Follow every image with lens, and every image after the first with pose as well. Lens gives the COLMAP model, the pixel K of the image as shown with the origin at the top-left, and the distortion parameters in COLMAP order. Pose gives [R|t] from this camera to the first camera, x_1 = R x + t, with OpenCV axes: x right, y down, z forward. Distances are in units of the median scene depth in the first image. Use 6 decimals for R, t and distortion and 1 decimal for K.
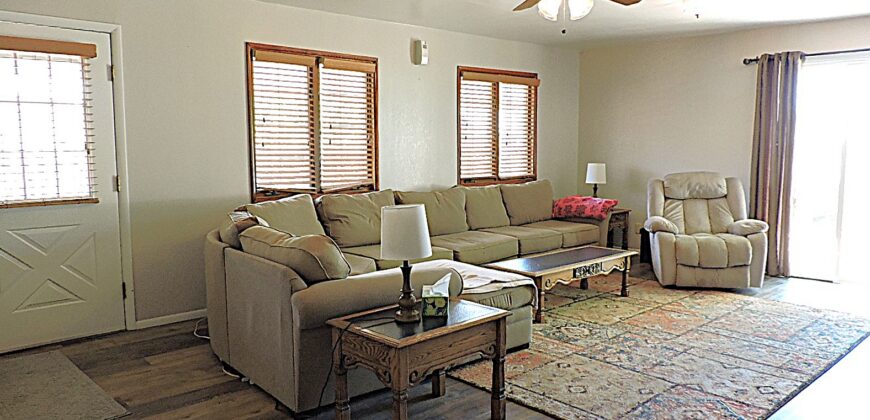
lens RADIAL K [[658.7, 0, 435.0], [0, 658.7, 210.0], [0, 0, 1]] dist [-0.020669, 0.000077]
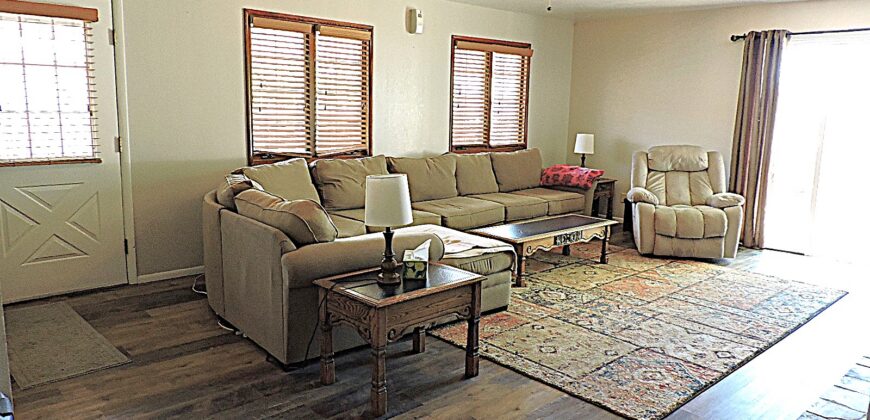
lens RADIAL K [[647.4, 0, 433.7], [0, 647.4, 213.8], [0, 0, 1]] dist [-0.025729, 0.006038]
pose [[0.999704, 0.024345, 0.000447, 0.019221], [-0.024324, 0.997654, 0.063986, -0.008754], [0.001112, -0.063978, 0.997951, -0.030610]]
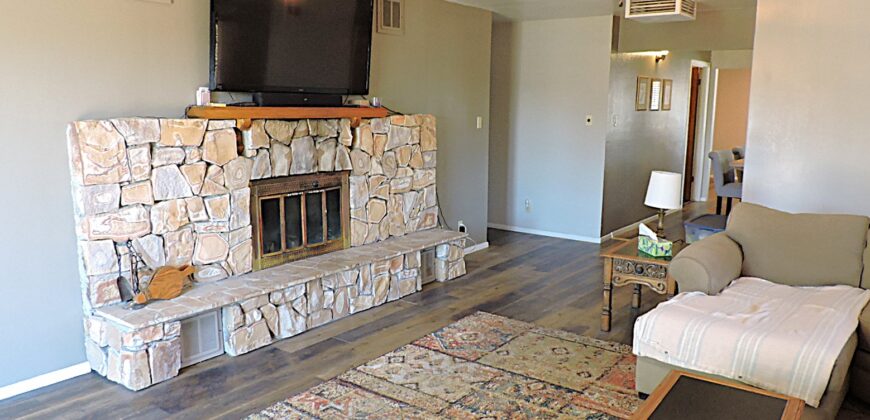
lens RADIAL K [[629.2, 0, 432.3], [0, 629.2, 212.5], [0, 0, 1]] dist [-0.022466, 0.005748]
pose [[-0.986099, 0.021811, -0.164720, 0.483861], [-0.024160, 0.961989, 0.272016, -0.200487], [0.164392, 0.272215, -0.948090, 1.530002]]
